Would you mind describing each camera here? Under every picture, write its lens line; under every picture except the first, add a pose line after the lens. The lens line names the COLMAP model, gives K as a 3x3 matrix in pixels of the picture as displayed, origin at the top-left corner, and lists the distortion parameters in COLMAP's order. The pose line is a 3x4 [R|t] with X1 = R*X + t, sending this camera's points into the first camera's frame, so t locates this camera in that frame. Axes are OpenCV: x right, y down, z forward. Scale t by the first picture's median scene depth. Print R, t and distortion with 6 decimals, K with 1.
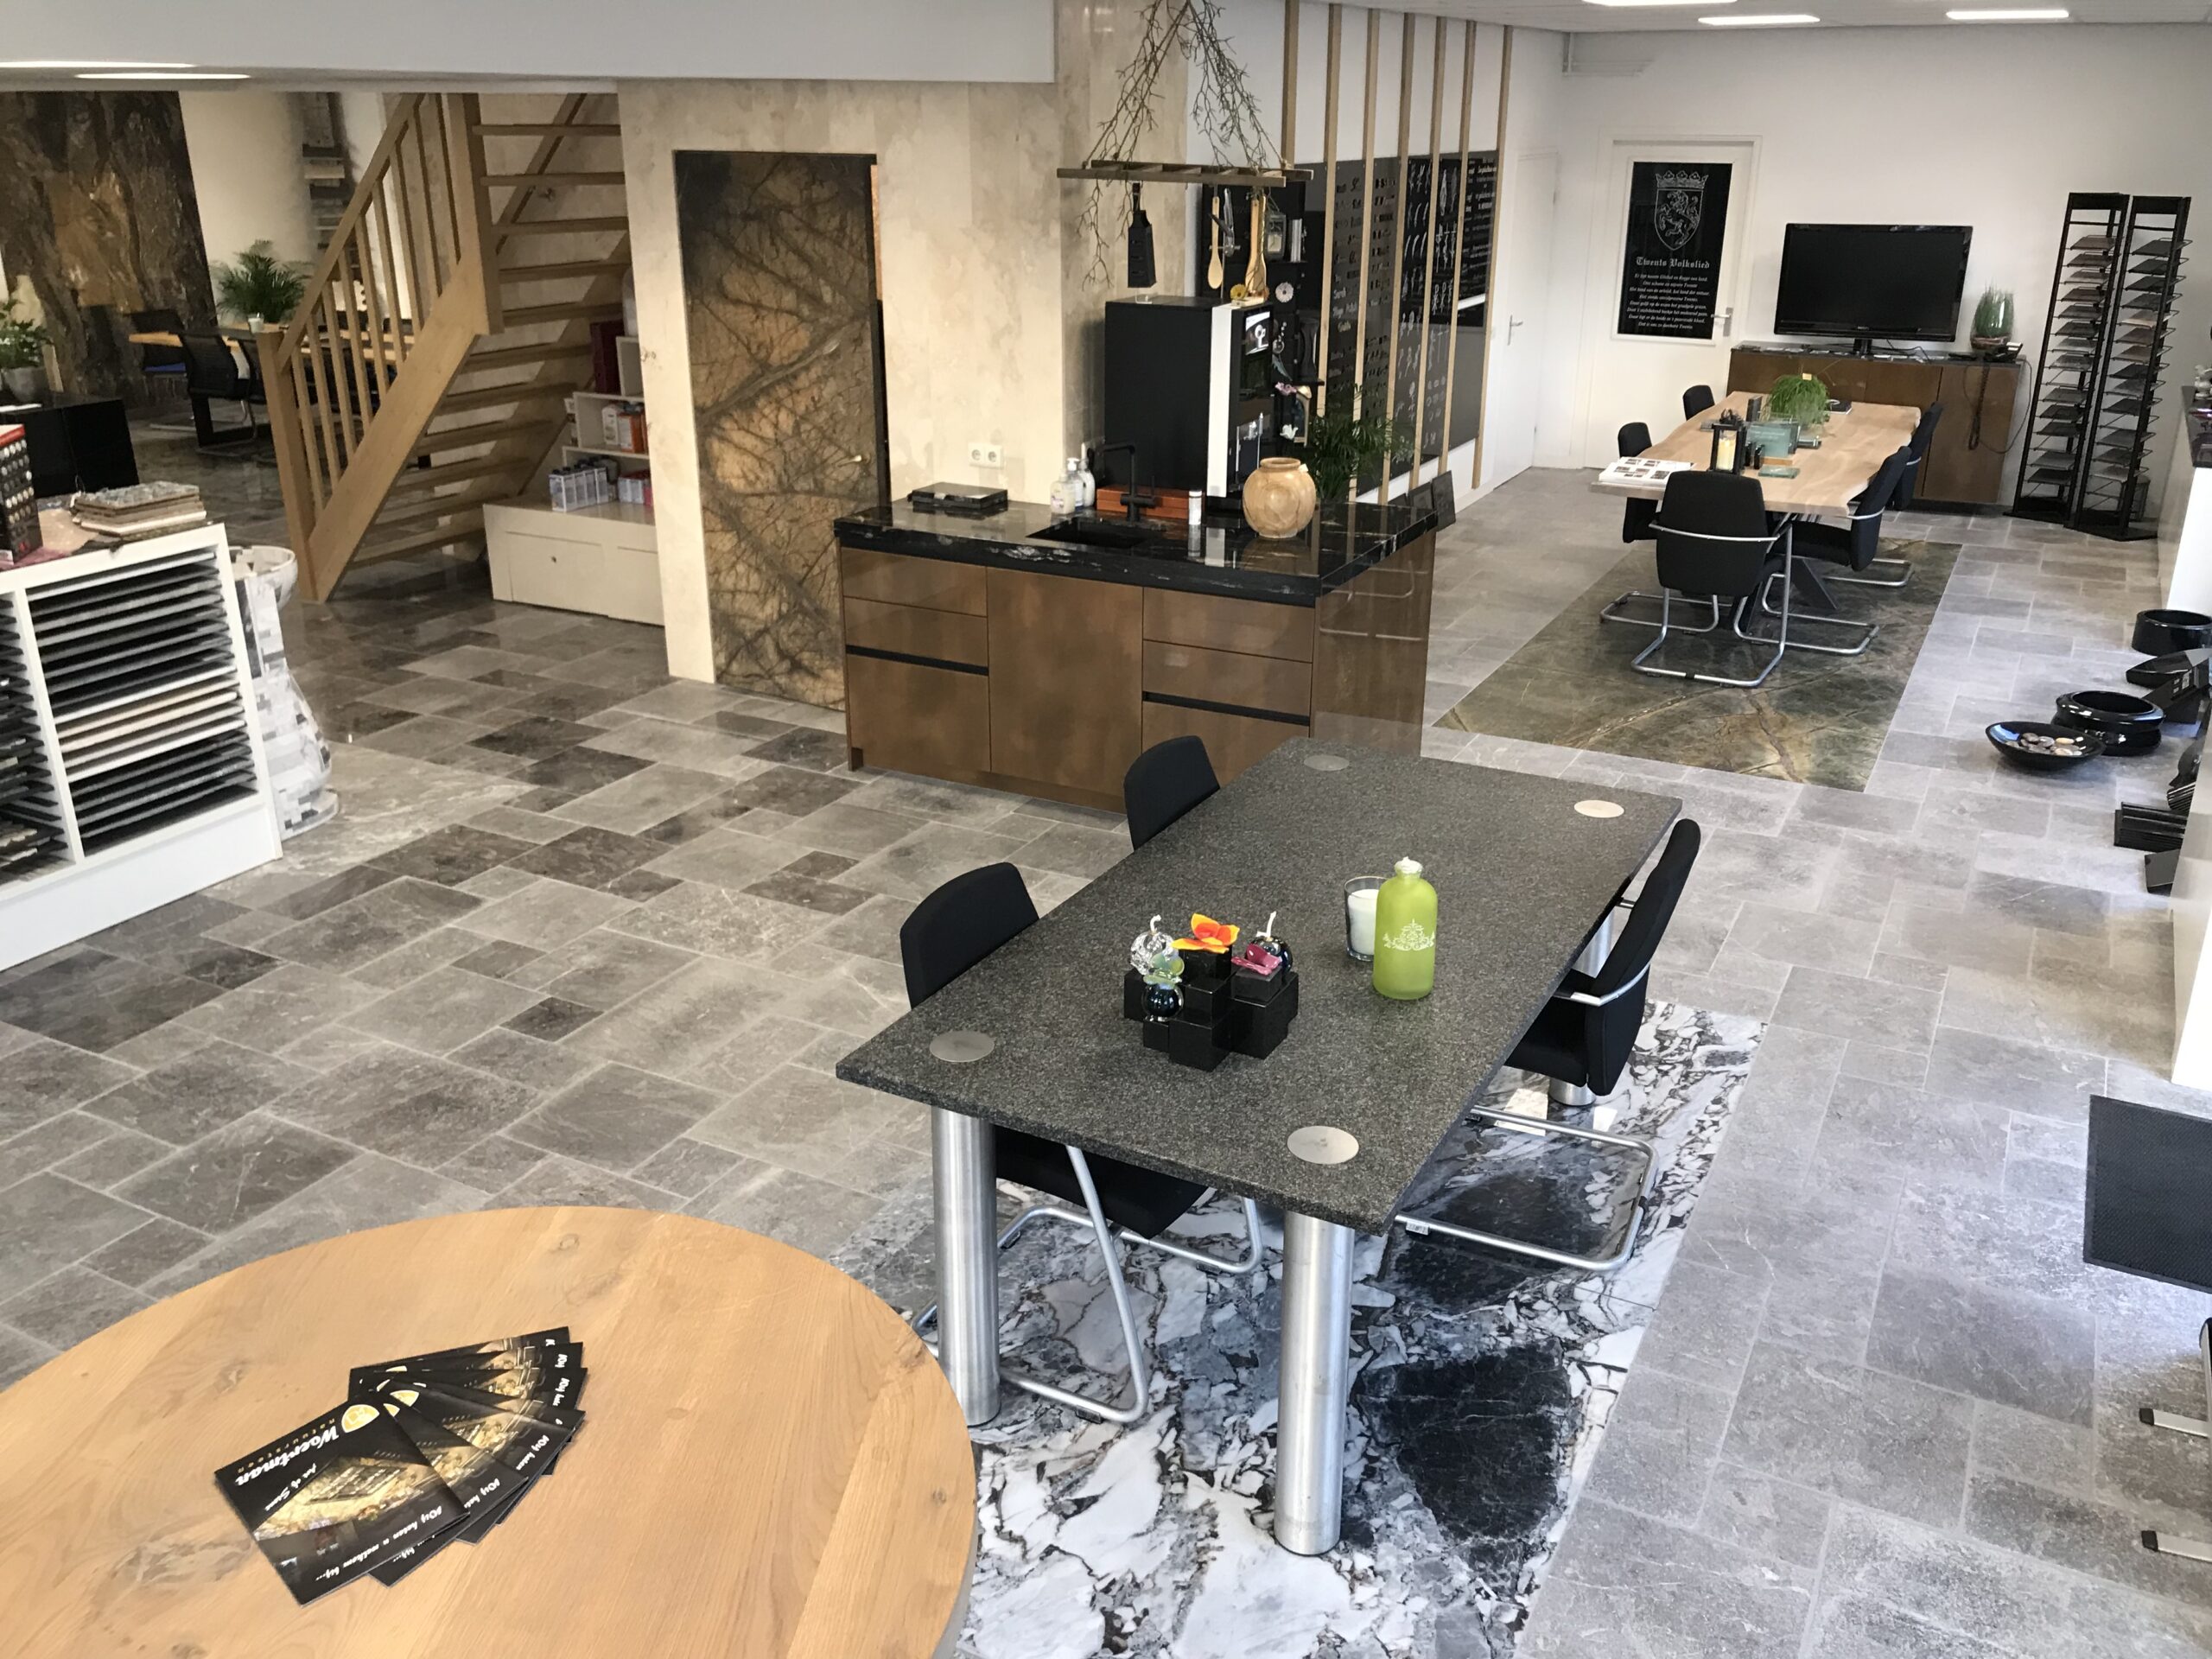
lens RADIAL K [[1830.5, 0, 1104.7], [0, 1830.5, 784.2], [0, 0, 1]] dist [0.028944, -0.027387]
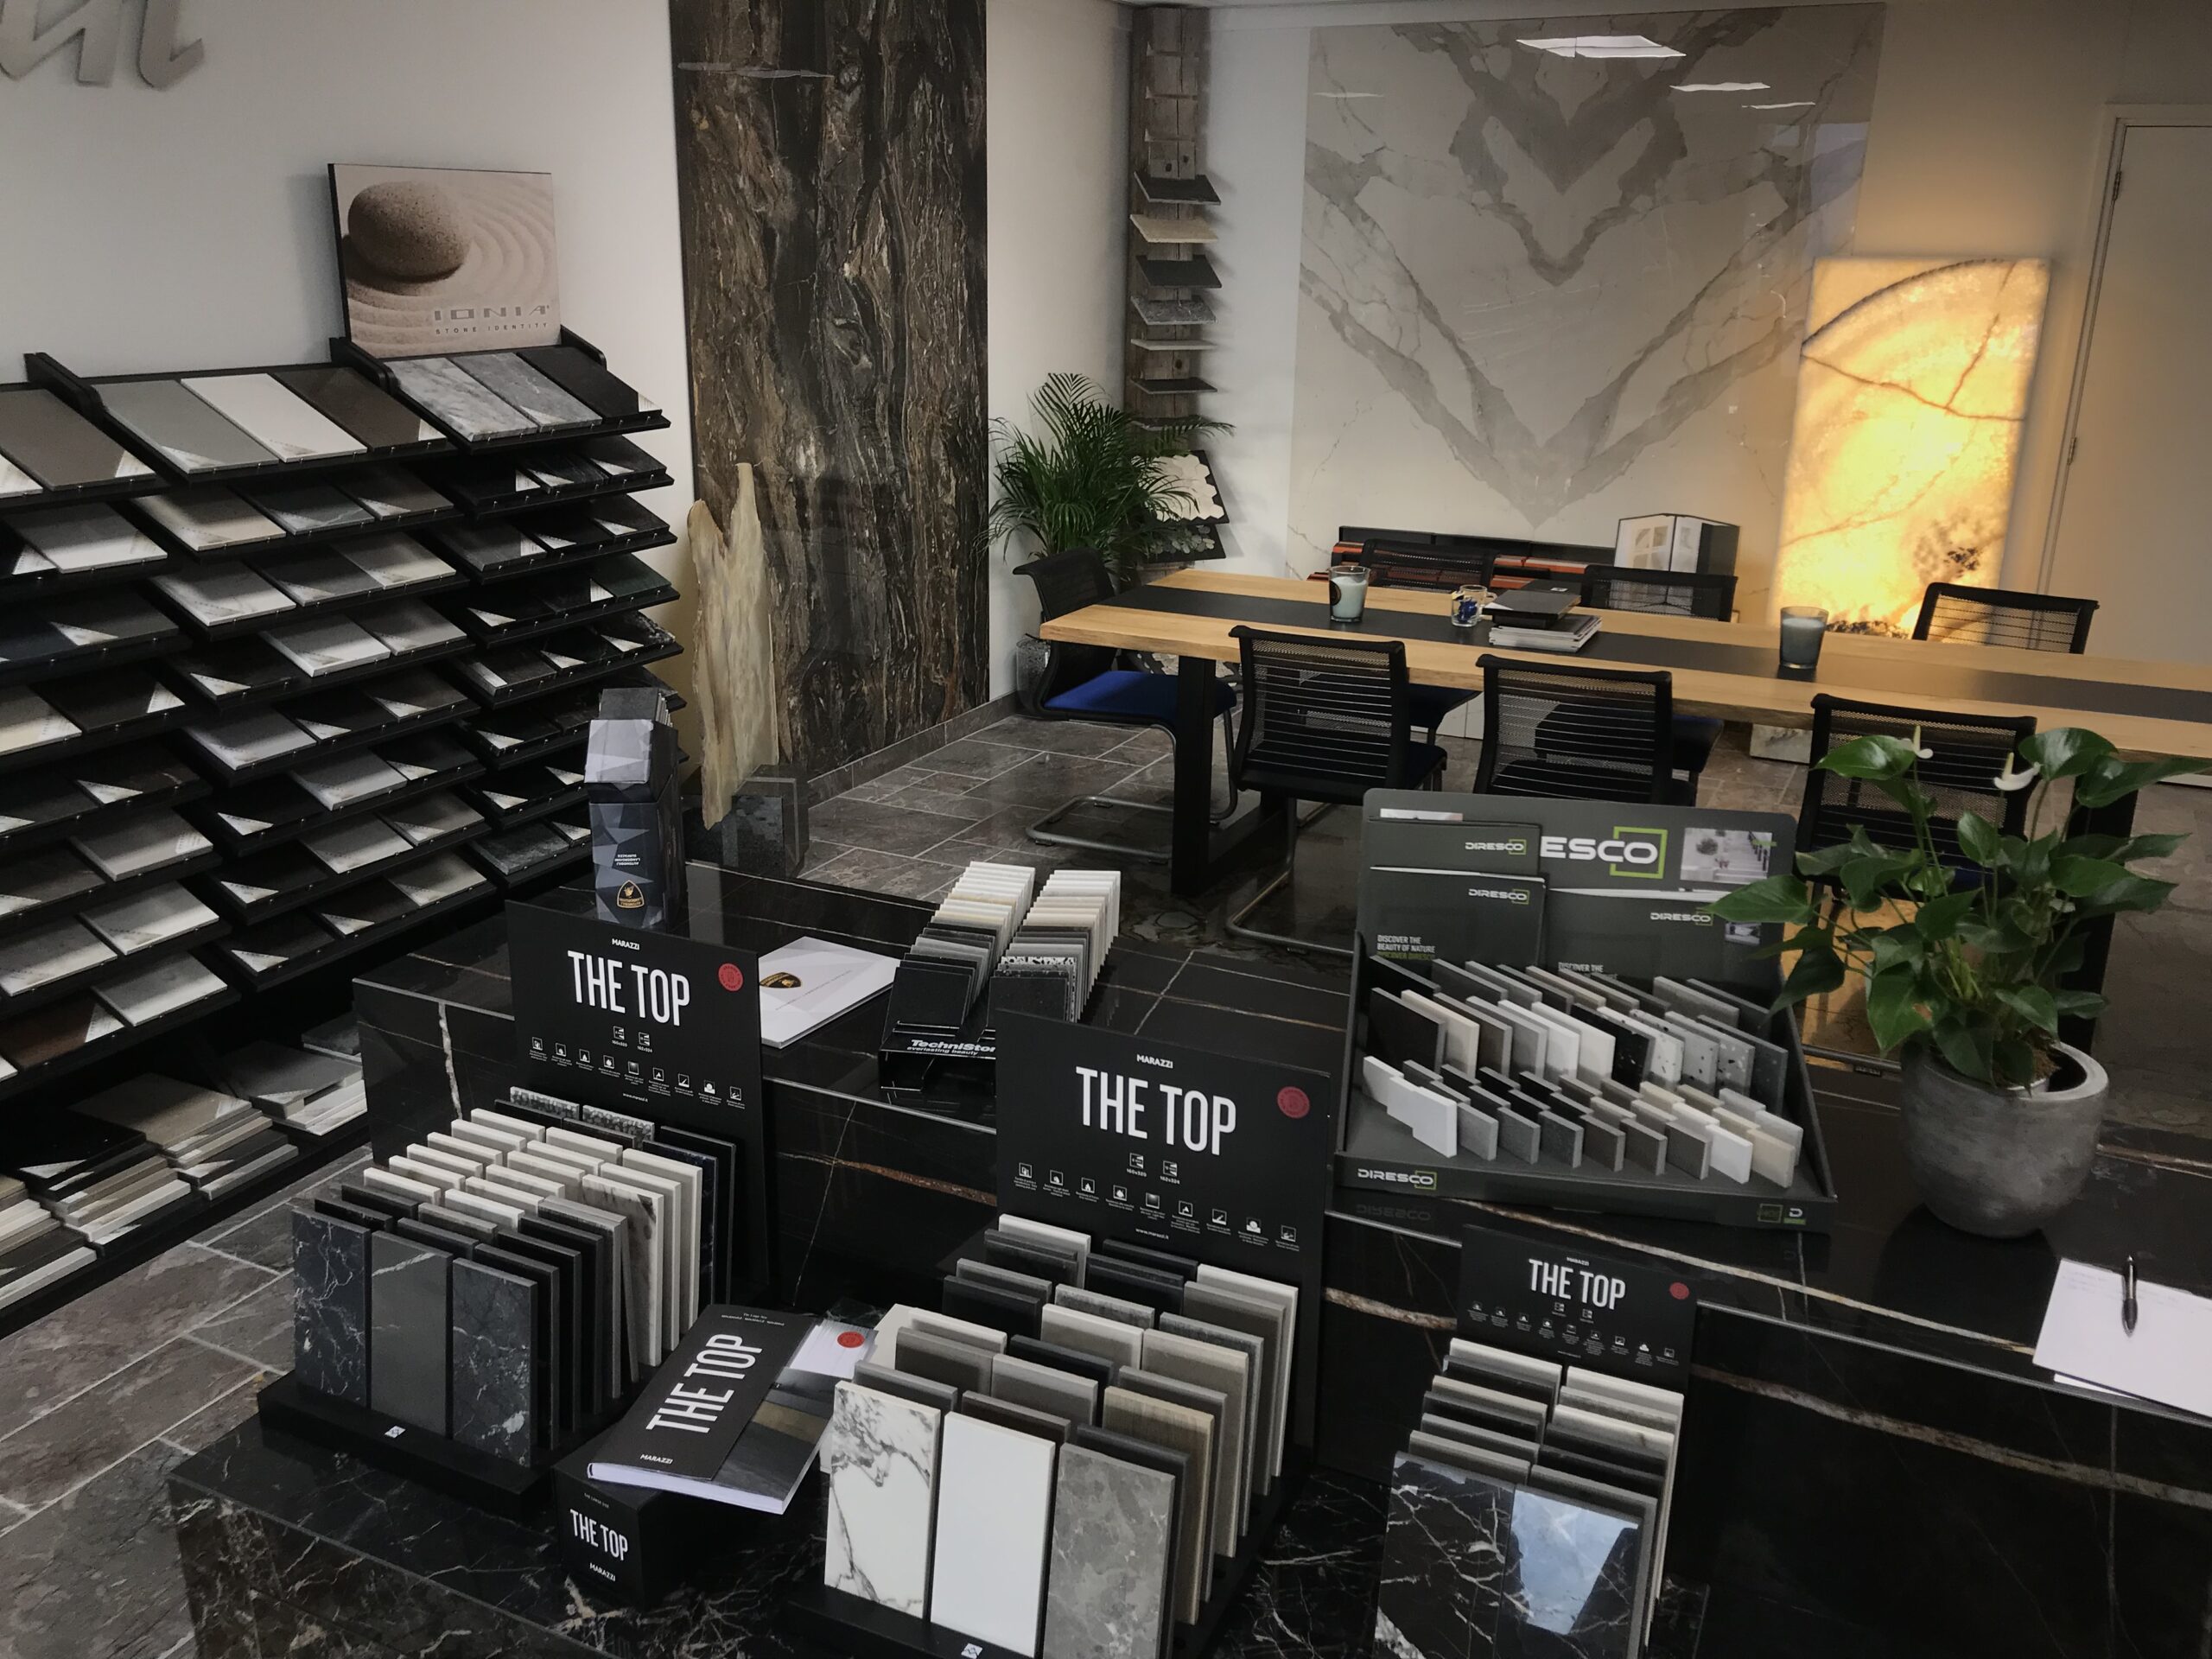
lens RADIAL K [[1830.5, 0, 1079.7], [0, 1830.5, 799.3], [0, 0, 1]] dist [0.028944, -0.027387]
pose [[0.999778, 0.006891, 0.019899, -0.873391], [-0.005870, 0.998686, -0.050902, -0.309926], [-0.020224, 0.050774, 0.998505, 1.025091]]
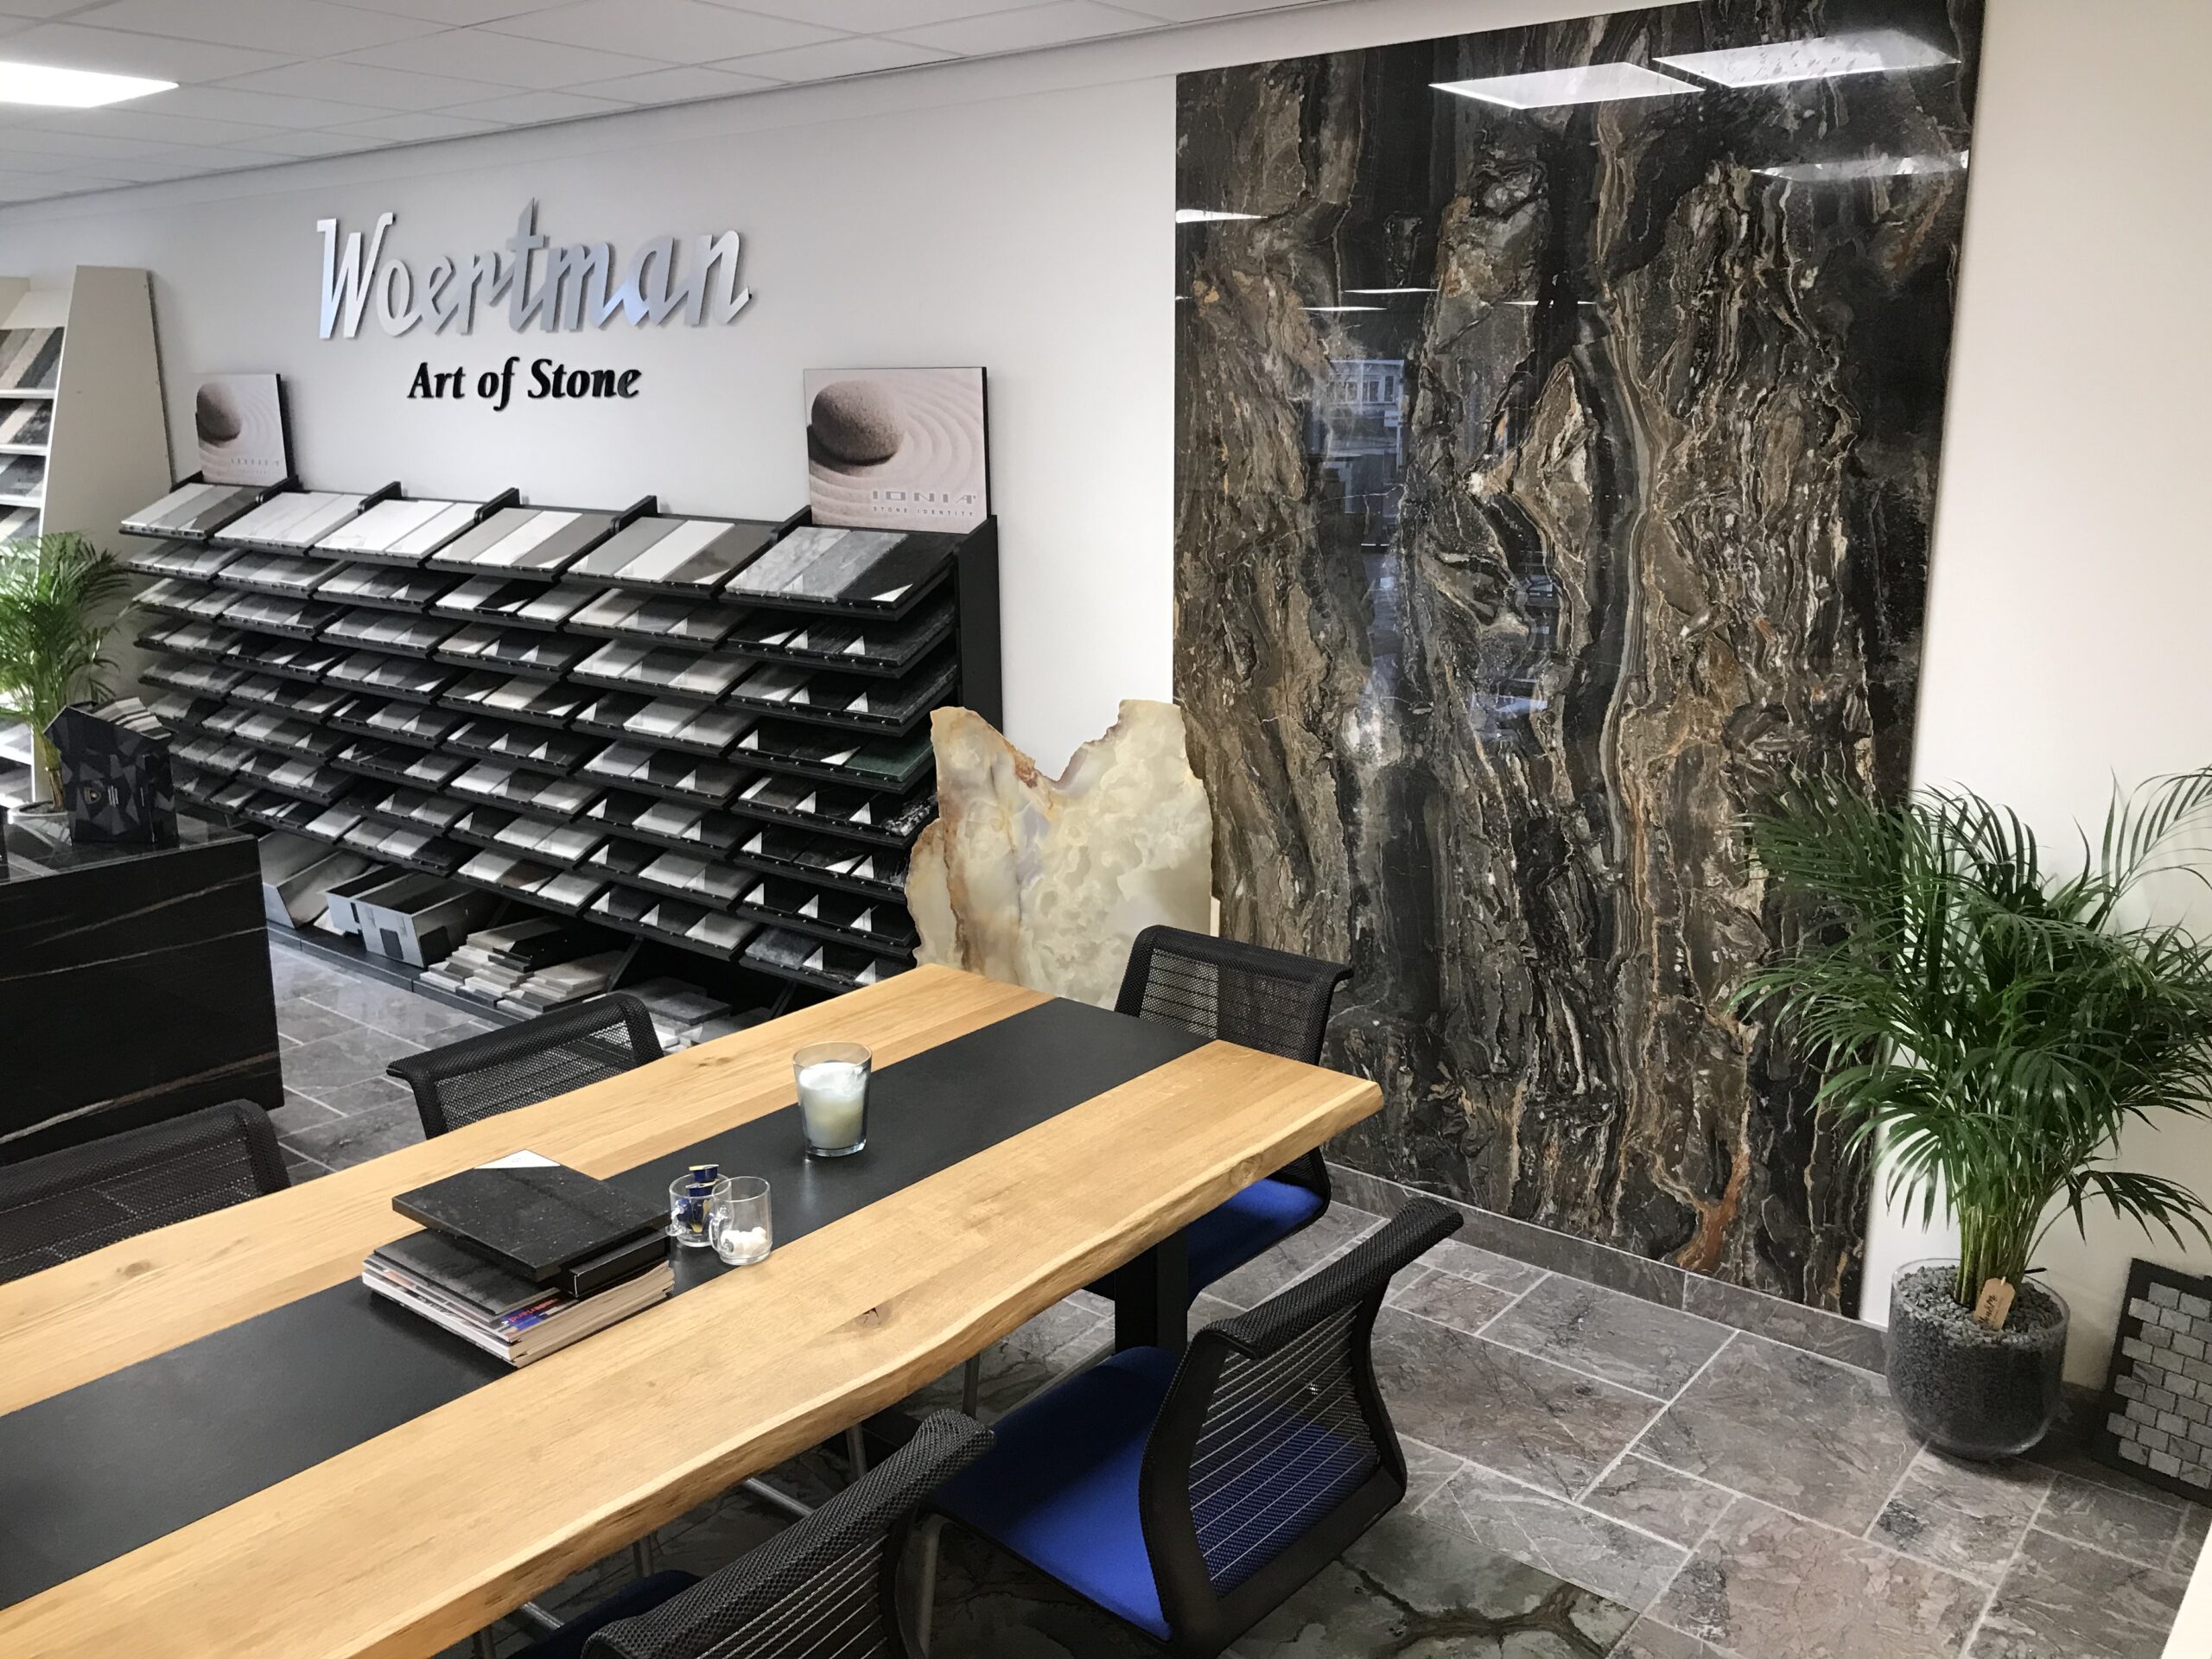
lens RADIAL K [[1830.5, 0, 1101.2], [0, 1830.5, 843.2], [0, 0, 1]] dist [0.028944, -0.027387]
pose [[-0.191528, 0.231389, -0.953822, -0.459545], [-0.341469, 0.895393, 0.285782, -0.571092], [0.920172, 0.380435, -0.092480, 1.721148]]
